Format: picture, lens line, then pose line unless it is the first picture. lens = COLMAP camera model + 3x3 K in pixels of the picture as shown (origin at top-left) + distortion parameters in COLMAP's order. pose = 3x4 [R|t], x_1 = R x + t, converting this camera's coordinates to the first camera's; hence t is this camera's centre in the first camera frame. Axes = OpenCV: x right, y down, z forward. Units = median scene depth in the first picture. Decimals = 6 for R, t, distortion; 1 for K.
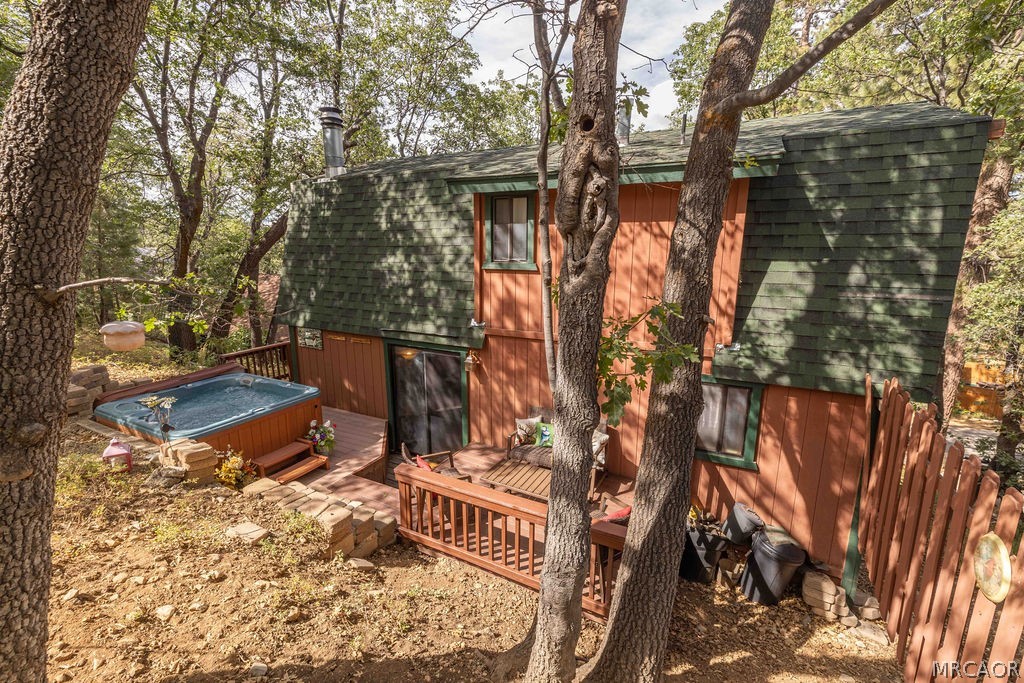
lens RADIAL K [[435.6, 0, 510.8], [0, 435.6, 341.4], [0, 0, 1]] dist [0.005325, 0.000240]
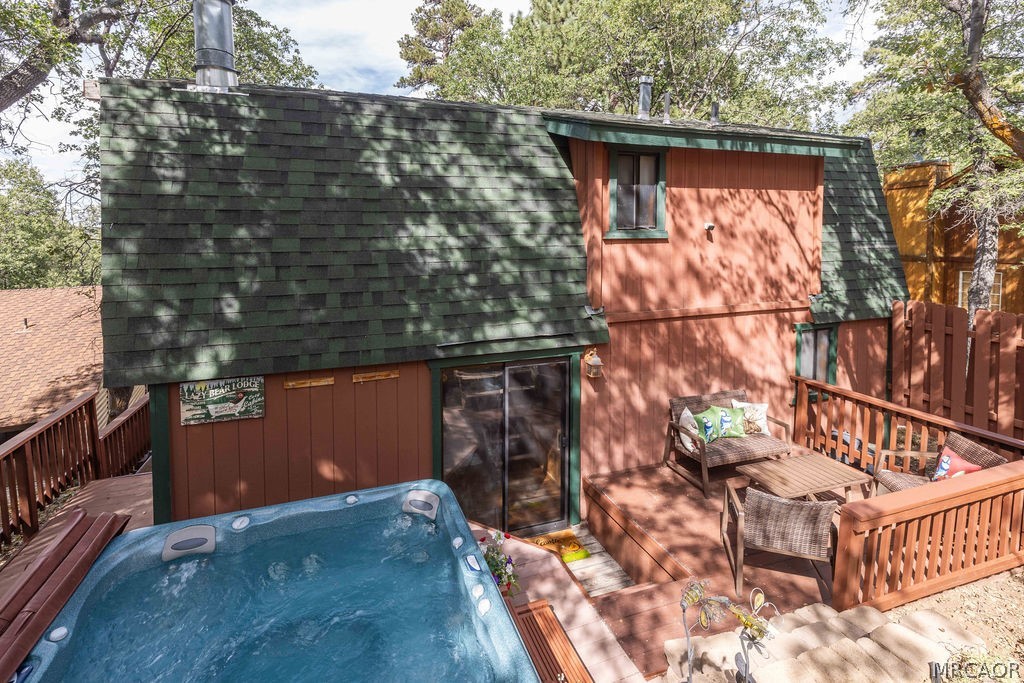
lens RADIAL K [[476.6, 0, 494.3], [0, 476.6, 247.5], [0, 0, 1]] dist [0.001726, 0.000319]
pose [[0.706102, -0.035757, 0.707206, -0.721877], [0.155624, 0.982142, -0.105724, -0.081572], [-0.690797, 0.184711, 0.699058, 0.479007]]
